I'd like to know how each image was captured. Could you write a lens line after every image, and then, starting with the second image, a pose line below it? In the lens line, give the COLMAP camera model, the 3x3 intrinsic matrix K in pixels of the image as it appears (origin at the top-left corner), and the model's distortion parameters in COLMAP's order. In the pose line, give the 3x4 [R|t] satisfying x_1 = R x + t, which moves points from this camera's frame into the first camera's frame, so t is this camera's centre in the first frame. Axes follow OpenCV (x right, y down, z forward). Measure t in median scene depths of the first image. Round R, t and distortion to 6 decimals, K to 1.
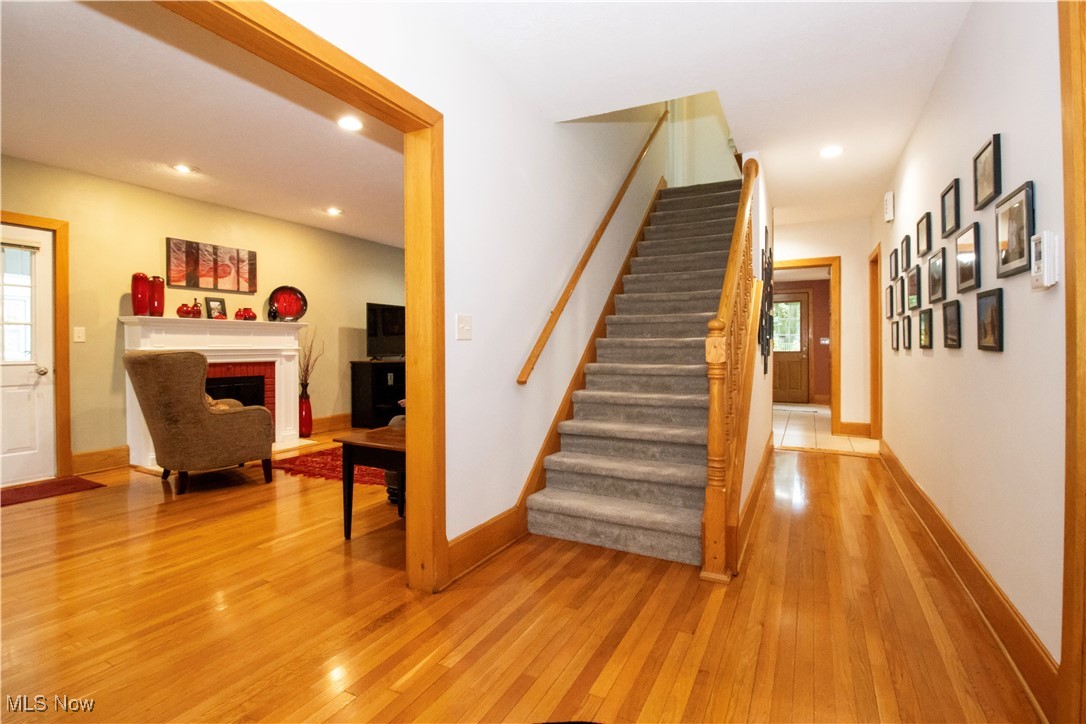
lens RADIAL K [[510.4, 0, 542.5], [0, 510.4, 353.3], [0, 0, 1]] dist [-0.015684, -0.002382]
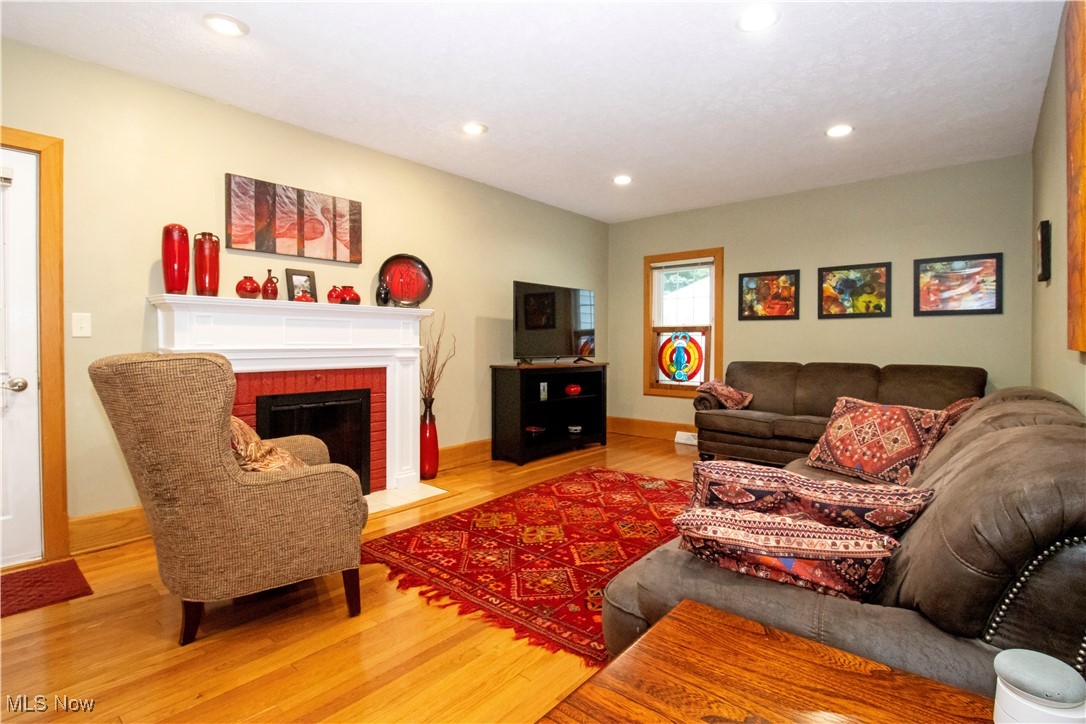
lens RADIAL K [[535.3, 0, 545.2], [0, 535.3, 353.7], [0, 0, 1]] dist [-0.003587, -0.005553]
pose [[0.972923, 0.008138, -0.230987, -0.174326], [-0.006745, 0.999954, 0.006820, -0.007823], [0.231032, -0.005077, 0.972933, 0.392695]]
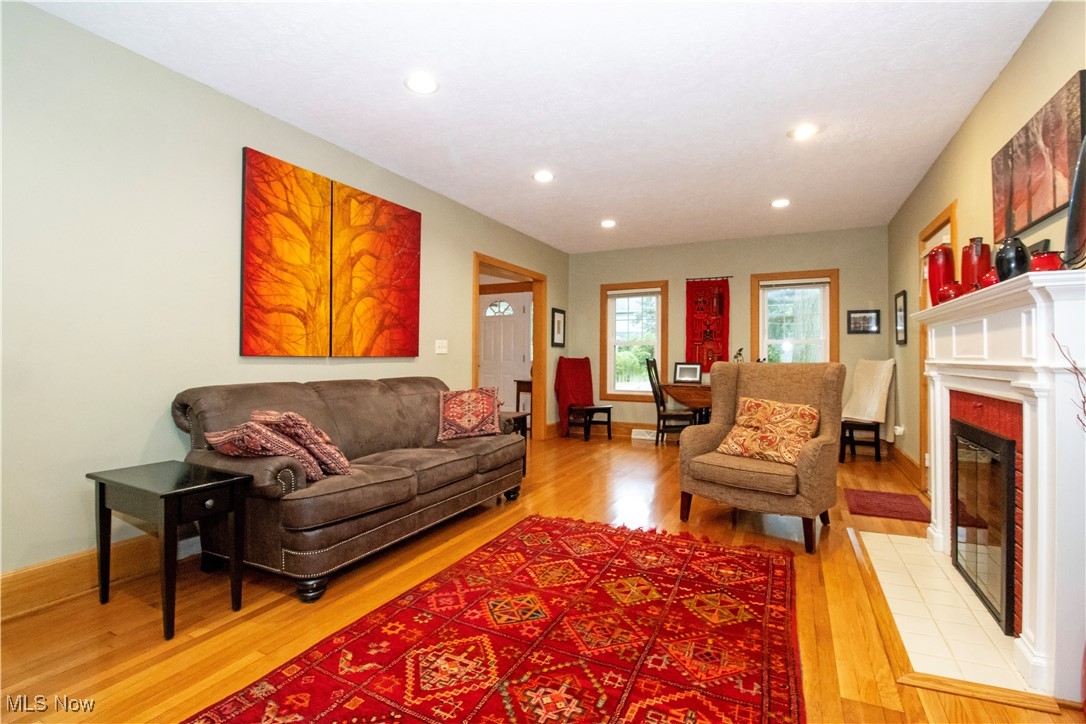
lens RADIAL K [[510.4, 0, 546.1], [0, 510.4, 355.0], [0, 0, 1]] dist [-0.015684, -0.002382]
pose [[-0.999938, -0.000970, -0.011129, -0.229110], [-0.001117, 0.999911, 0.013264, -0.021682], [0.011115, 0.013275, -0.999850, 1.409360]]
